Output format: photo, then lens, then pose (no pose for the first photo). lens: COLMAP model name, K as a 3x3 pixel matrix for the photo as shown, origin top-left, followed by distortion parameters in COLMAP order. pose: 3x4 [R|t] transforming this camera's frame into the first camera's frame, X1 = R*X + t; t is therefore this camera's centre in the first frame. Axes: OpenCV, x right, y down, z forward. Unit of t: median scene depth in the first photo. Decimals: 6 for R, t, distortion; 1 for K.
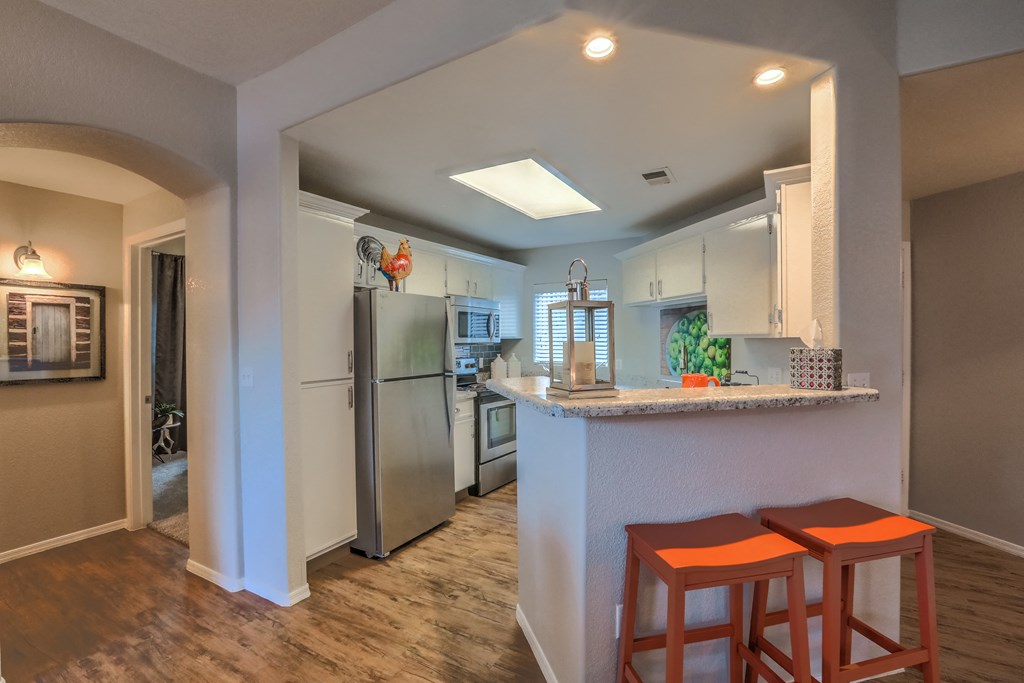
lens RADIAL K [[469.1, 0, 512.0], [0, 469.1, 344.0], [0, 0, 1]] dist [-0.052933, 0.020201]
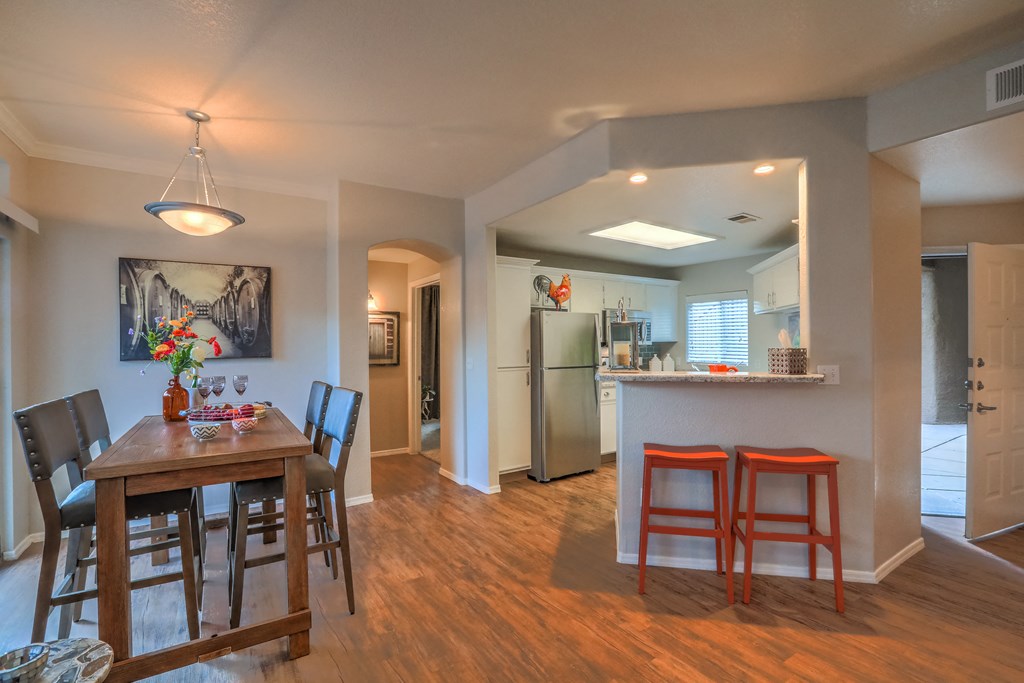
lens RADIAL K [[469.1, 0, 512.0], [0, 469.1, 344.0], [0, 0, 1]] dist [-0.052933, 0.020201]
pose [[0.900196, 0.001115, -0.435484, 0.283245], [-0.003949, 0.999977, -0.005603, 0.004832], [0.435468, 0.006763, 0.900179, -0.439940]]
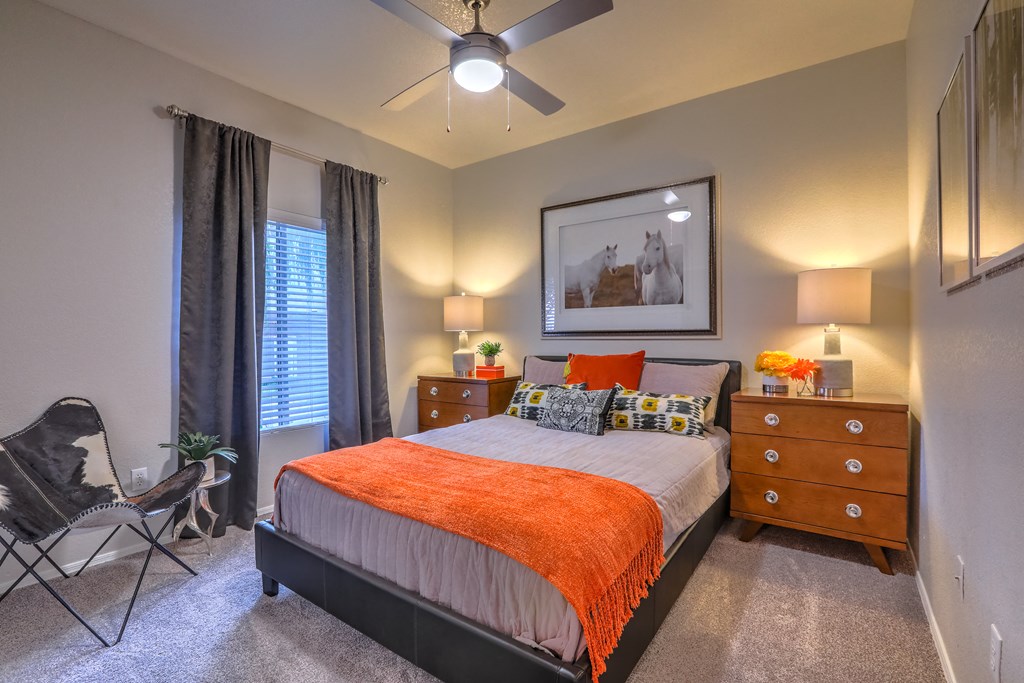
lens RADIAL K [[469.1, 0, 512.0], [0, 469.1, 344.0], [0, 0, 1]] dist [-0.052933, 0.020201]
pose [[0.996979, 0.001115, -0.077667, -0.718102], [-0.000518, 0.999970, 0.007710, 0.064248], [0.077673, -0.007647, 0.996950, 0.993661]]
